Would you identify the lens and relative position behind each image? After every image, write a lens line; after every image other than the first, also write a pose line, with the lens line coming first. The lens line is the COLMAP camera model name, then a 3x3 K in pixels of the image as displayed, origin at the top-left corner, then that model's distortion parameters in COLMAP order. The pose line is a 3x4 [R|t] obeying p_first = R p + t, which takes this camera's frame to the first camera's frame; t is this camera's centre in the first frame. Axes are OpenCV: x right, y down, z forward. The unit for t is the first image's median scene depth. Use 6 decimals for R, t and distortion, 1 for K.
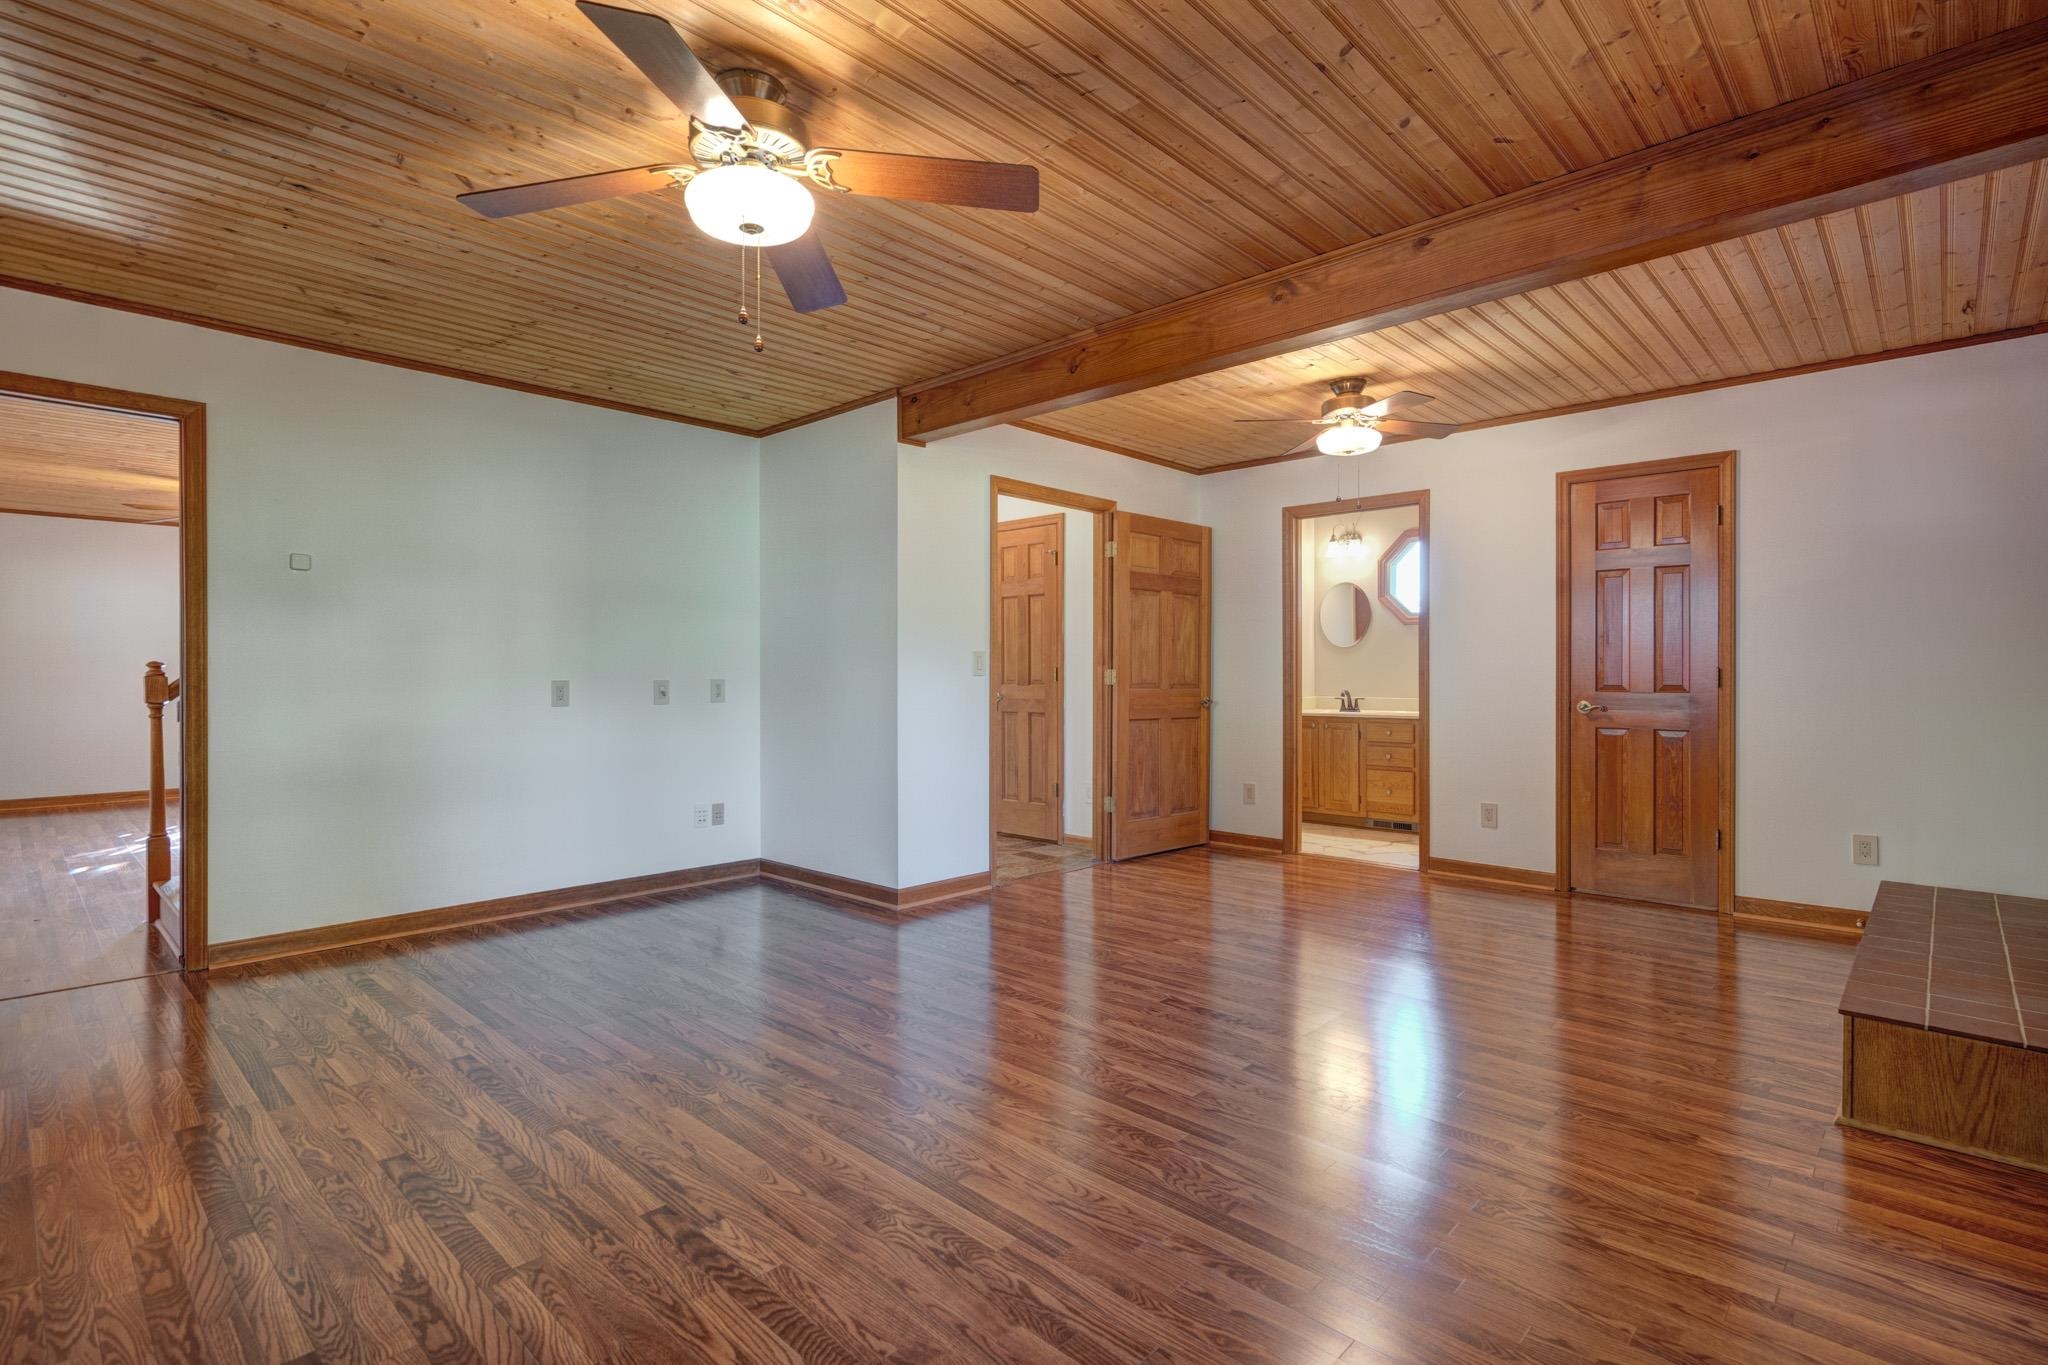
lens RADIAL K [[979.8, 0, 1033.2], [0, 979.8, 679.7], [0, 0, 1]] dist [-0.000975, -0.006803]
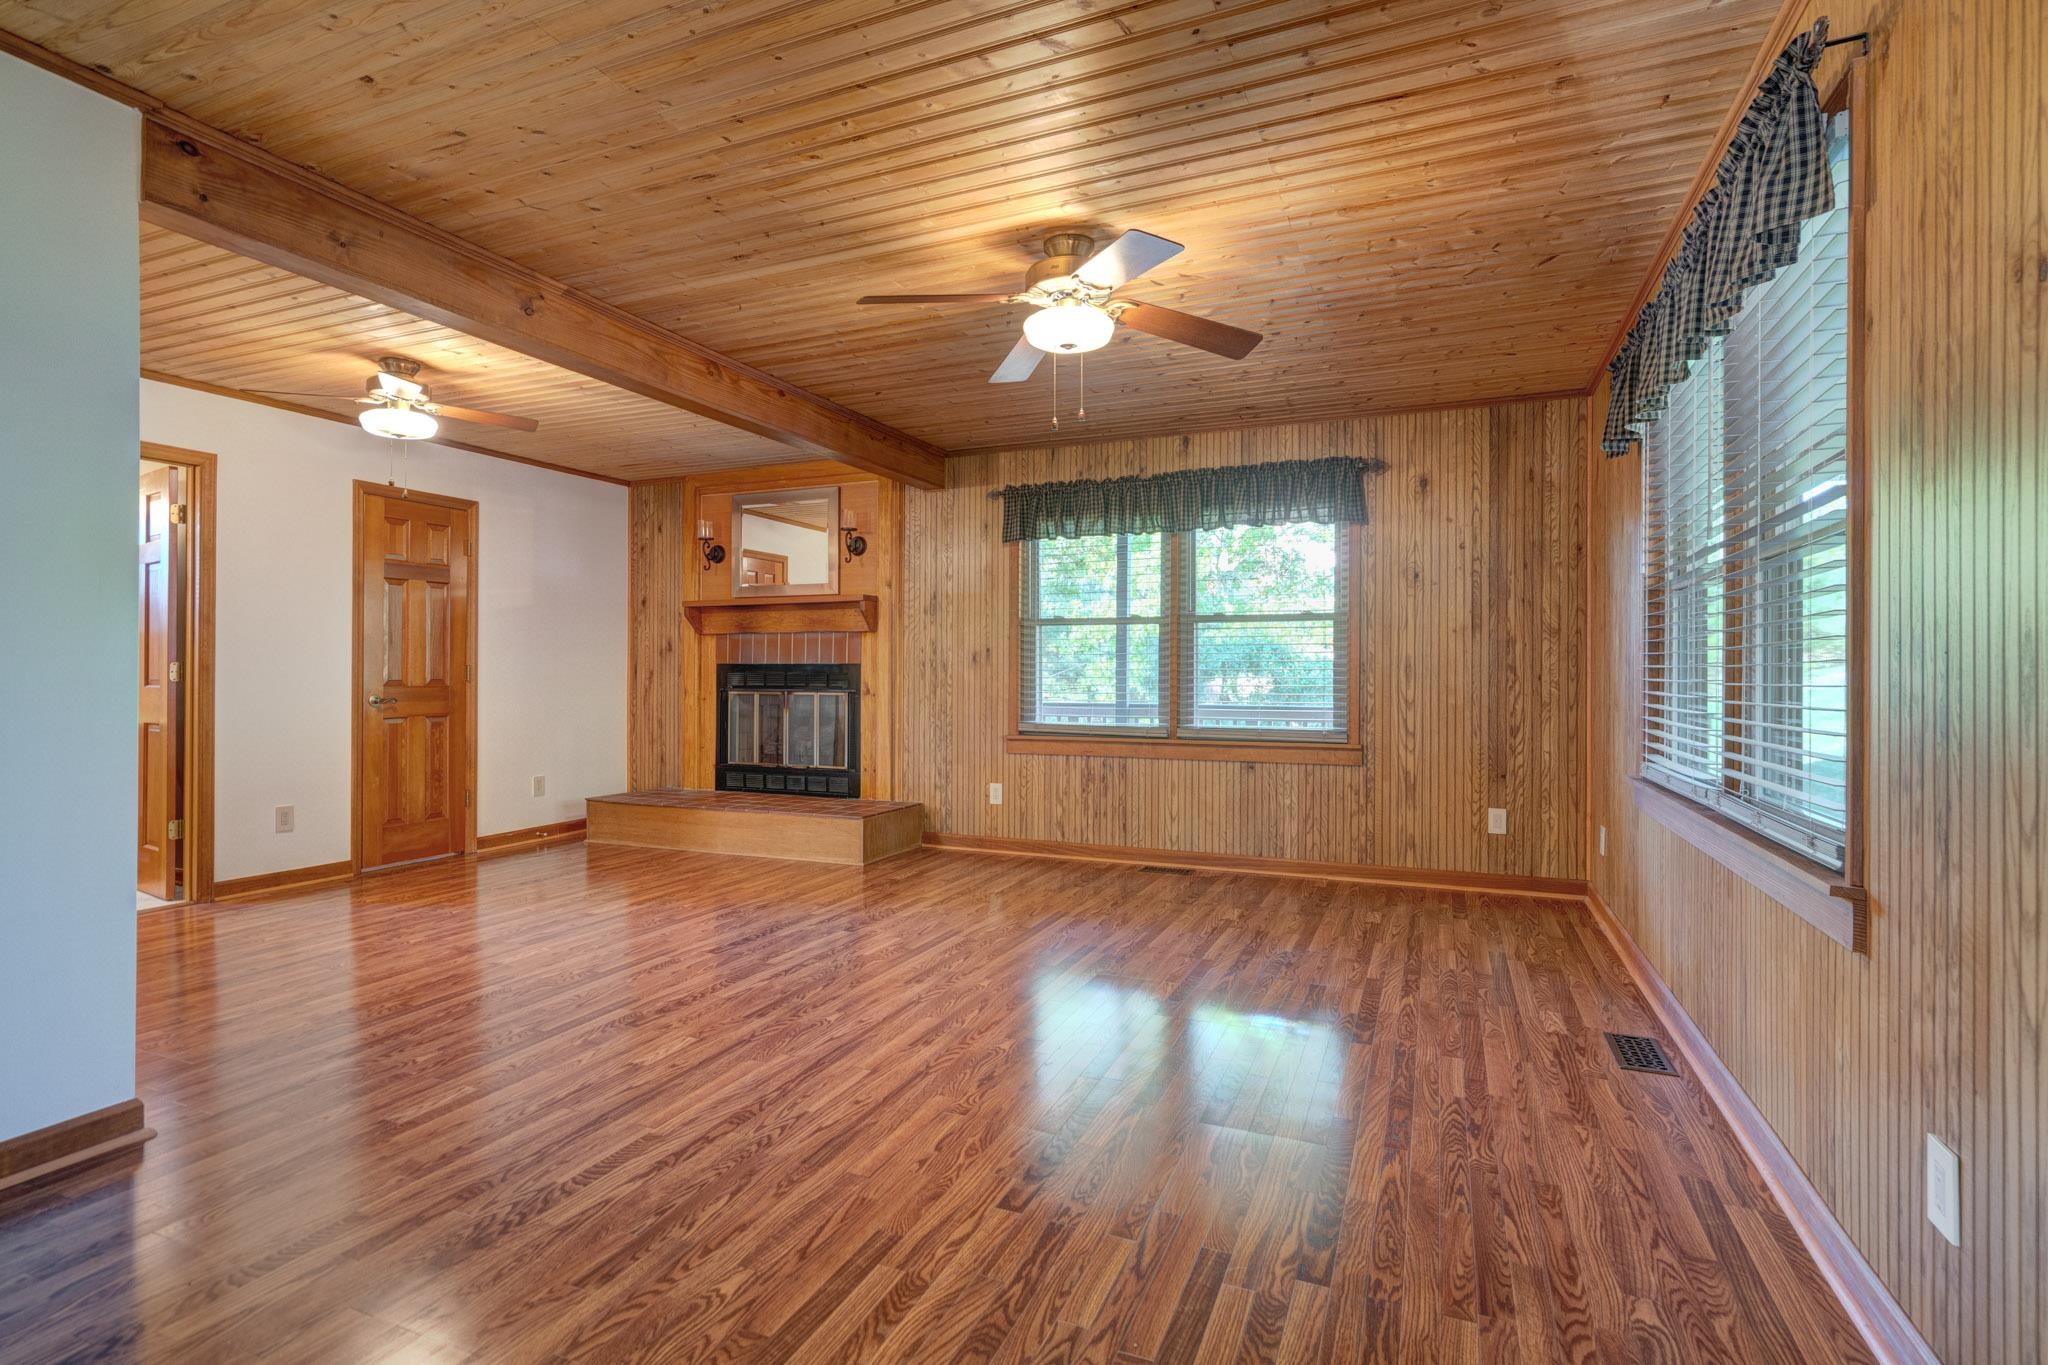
lens RADIAL K [[971.7, 0, 1029.3], [0, 971.7, 669.9], [0, 0, 1]] dist [0.018184, 0.000172]
pose [[-0.353367, 0.001932, 0.935483, -1.076072], [0.001719, 0.999998, -0.001416, -0.004576], [-0.935483, 0.001108, -0.353369, 1.055936]]
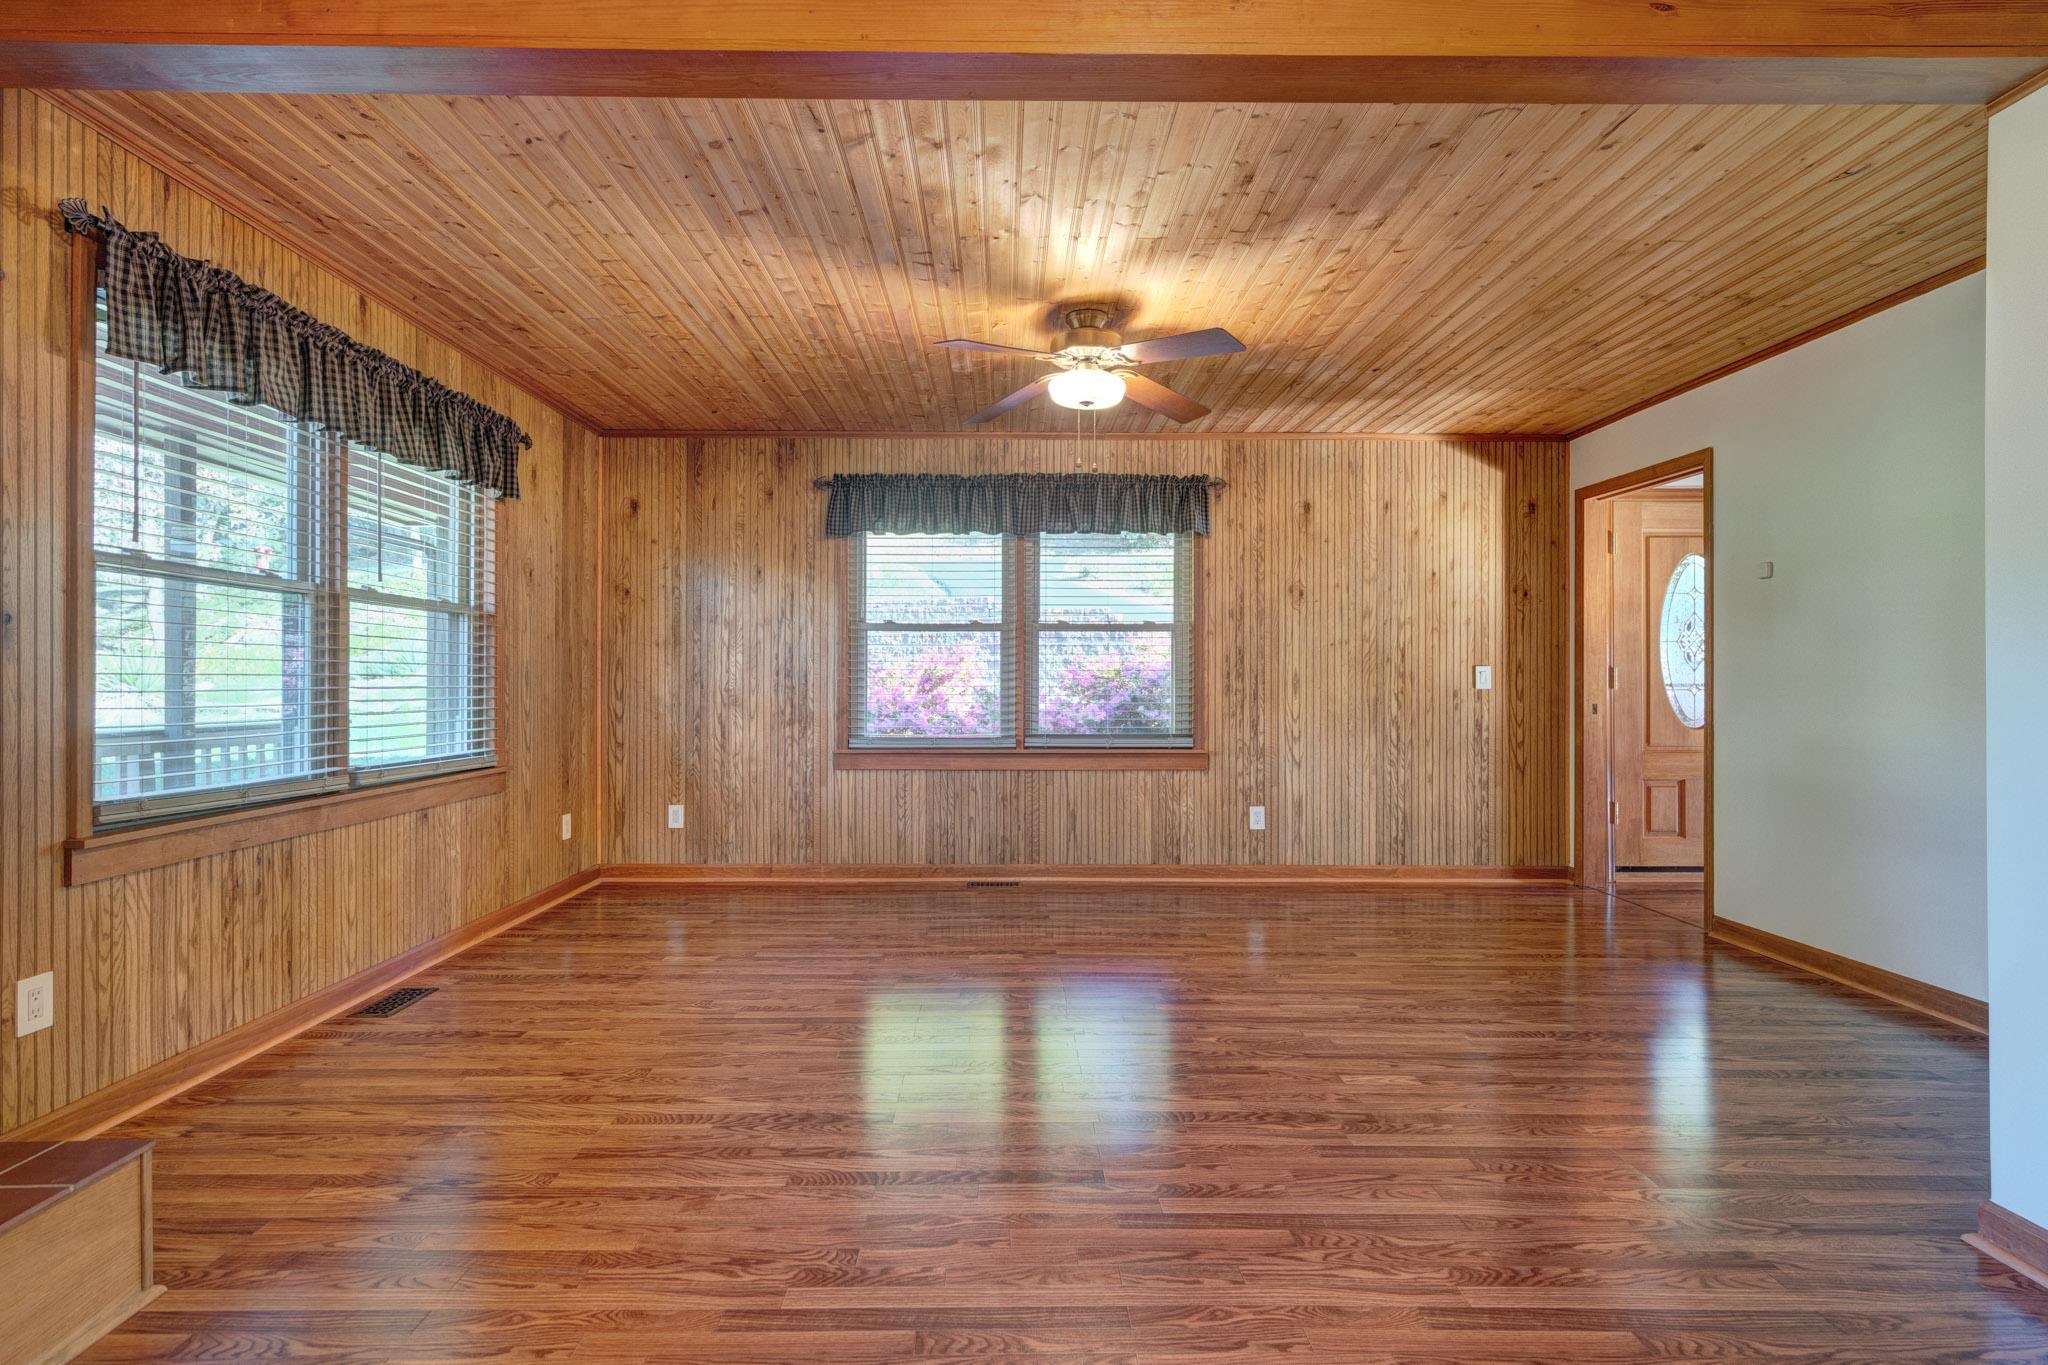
lens RADIAL K [[972.9, 0, 992.9], [0, 972.9, 680.7], [0, 0, 1]] dist [-0.000727, 0.000230]
pose [[-0.735510, -0.001561, -0.677512, 0.628747], [-0.003091, 0.999995, 0.001052, -0.004619], [0.677506, 0.002868, -0.735511, 1.428598]]
